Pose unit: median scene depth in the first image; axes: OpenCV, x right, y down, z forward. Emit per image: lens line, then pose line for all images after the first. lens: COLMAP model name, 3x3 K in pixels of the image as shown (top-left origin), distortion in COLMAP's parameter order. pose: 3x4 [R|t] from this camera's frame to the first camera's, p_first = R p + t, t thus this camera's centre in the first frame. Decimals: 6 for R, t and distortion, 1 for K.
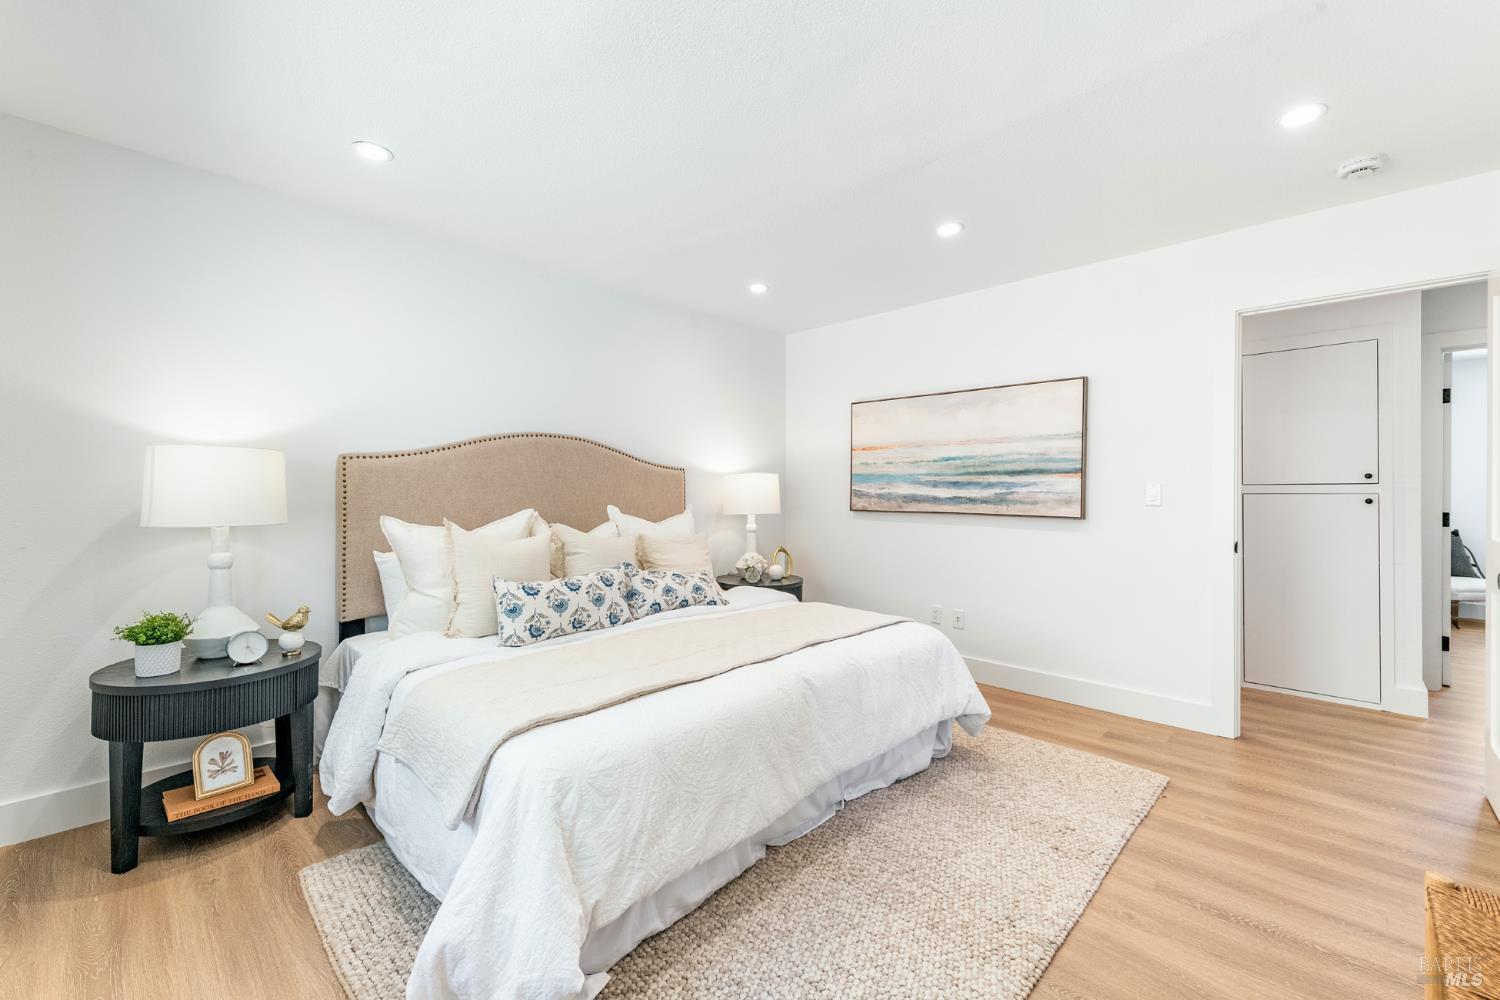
lens RADIAL K [[617.8, 0, 748.8], [0, 617.8, 484.7], [0, 0, 1]] dist [-0.052530, -0.000081]
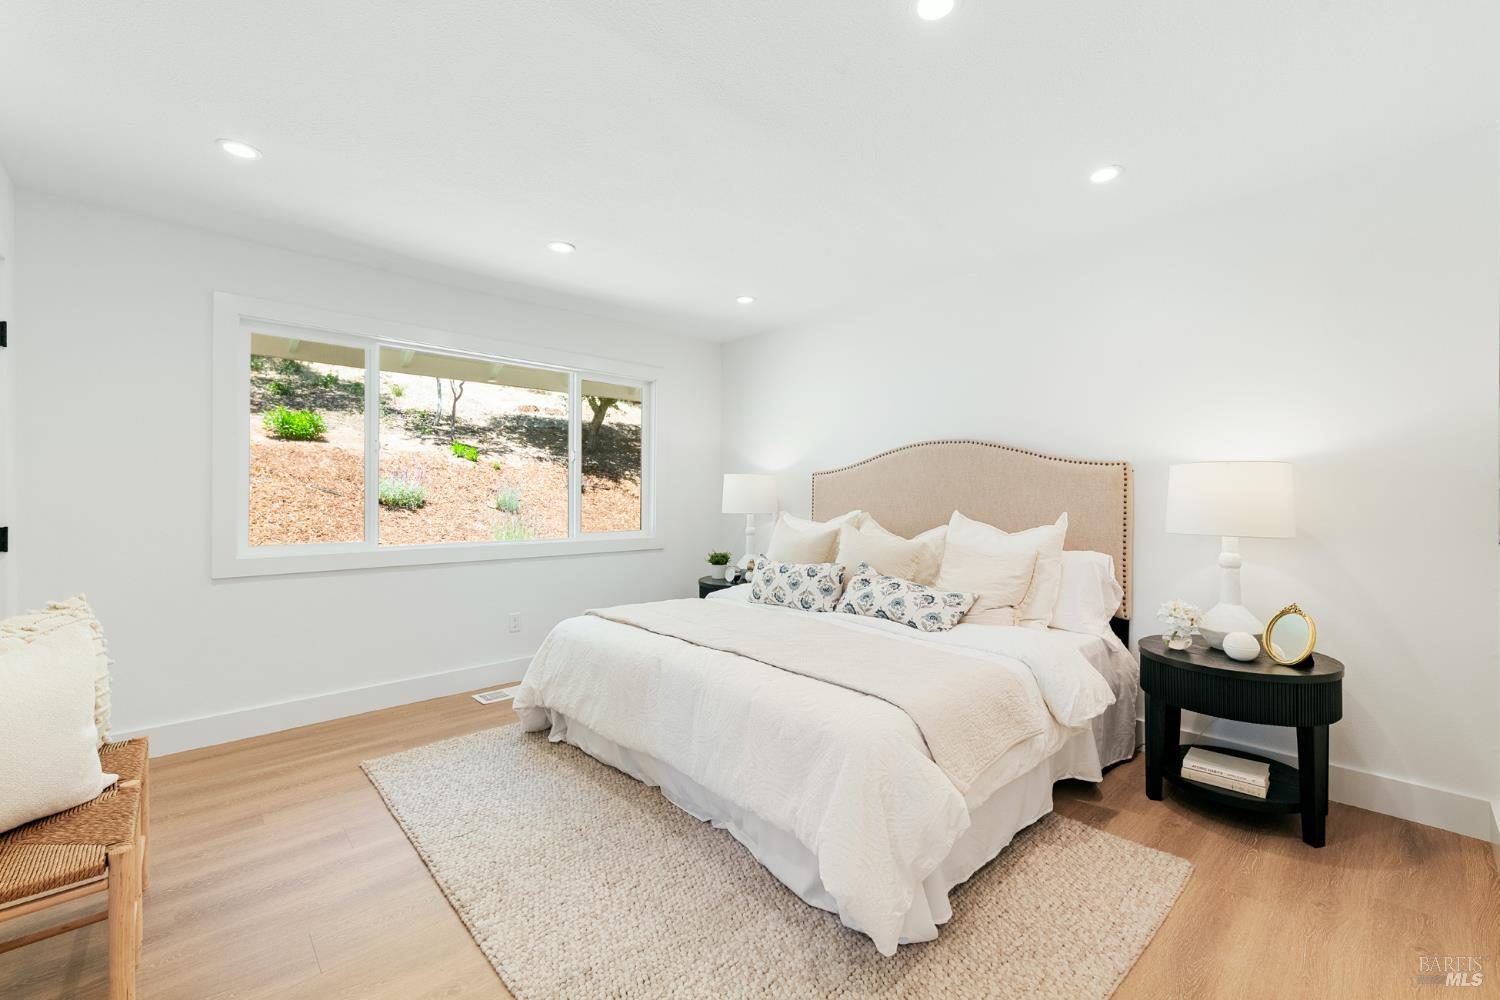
lens RADIAL K [[608.9, 0, 771.8], [0, 608.9, 498.9], [0, 0, 1]] dist [-0.071727, -0.000007]
pose [[-0.042307, 0.003791, -0.999097, 0.910500], [0.012787, 0.999913, 0.003252, 0.012033], [0.999023, -0.012638, -0.042352, 0.953756]]
